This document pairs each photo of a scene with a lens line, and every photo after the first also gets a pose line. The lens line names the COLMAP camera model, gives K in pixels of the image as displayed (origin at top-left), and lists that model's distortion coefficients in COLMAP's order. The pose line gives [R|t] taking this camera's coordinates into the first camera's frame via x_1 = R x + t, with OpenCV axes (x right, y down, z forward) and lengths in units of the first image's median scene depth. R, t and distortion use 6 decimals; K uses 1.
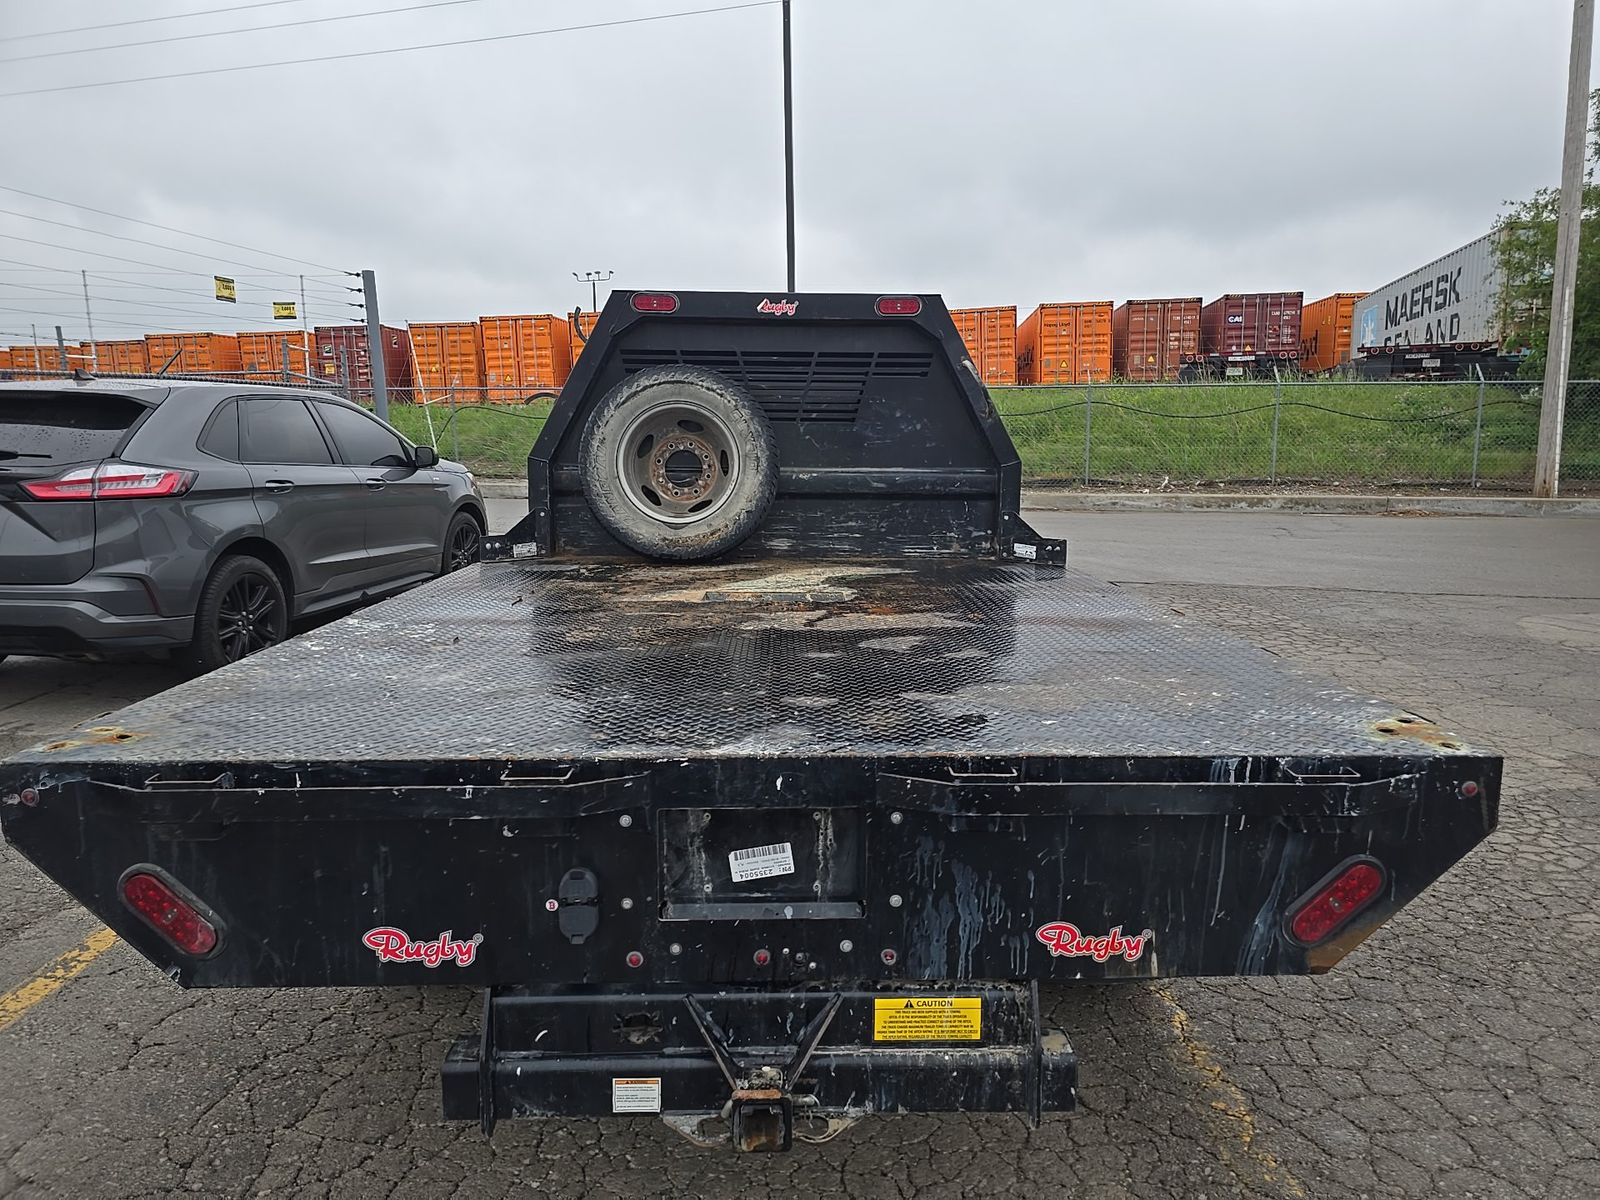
lens RADIAL K [[1082.9, 0, 802.7], [0, 1082.9, 595.6], [0, 0, 1]] dist [0.037505, -0.028274]
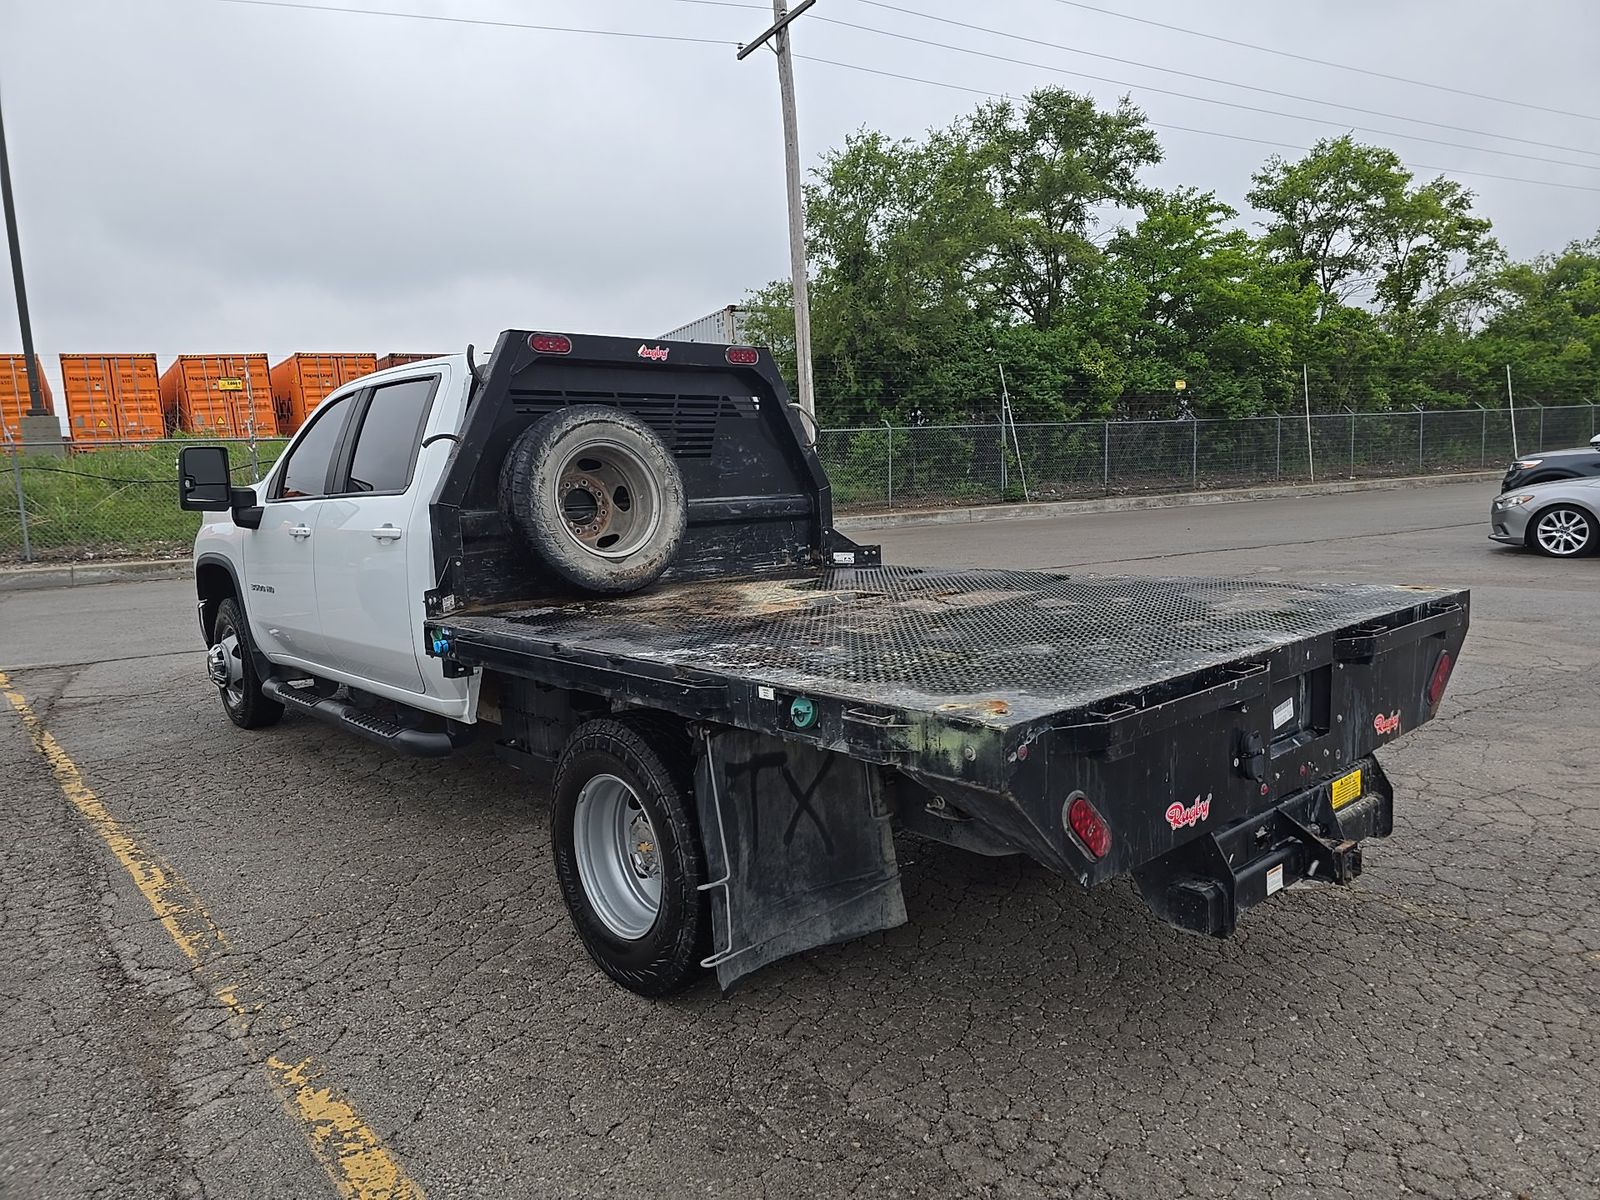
lens RADIAL K [[1082.9, 0, 814.8], [0, 1082.9, 600.1], [0, 0, 1]] dist [0.037505, -0.028274]
pose [[0.760516, -0.111358, 0.639698, -0.608881], [0.139766, 0.990165, 0.006204, -0.006362], [-0.634098, 0.084690, 0.768601, 0.087918]]
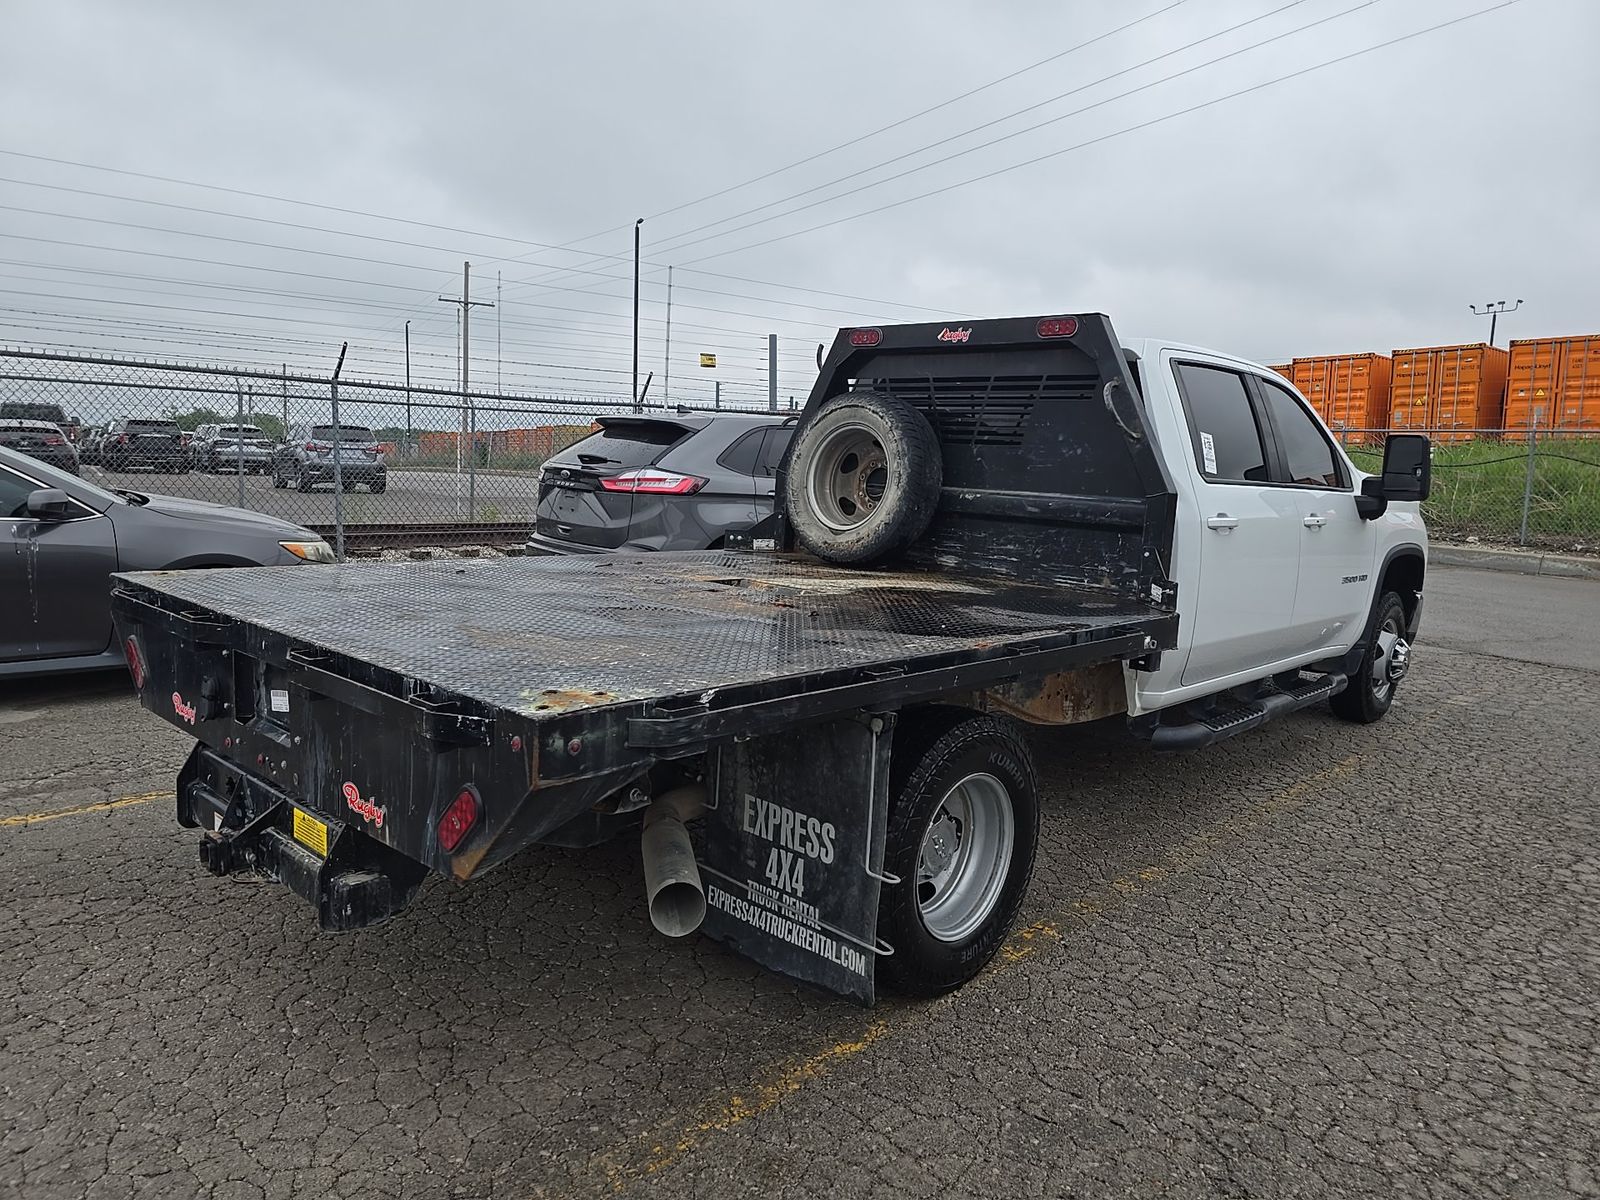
lens RADIAL K [[1082.9, 0, 798.4], [0, 1082.9, 586.4], [0, 0, 1]] dist [0.037505, -0.028274]
pose [[0.710419, 0.110354, -0.695074, 0.616821], [-0.145027, 0.989388, 0.008852, -0.011661], [0.688675, 0.094516, 0.718884, 0.159429]]
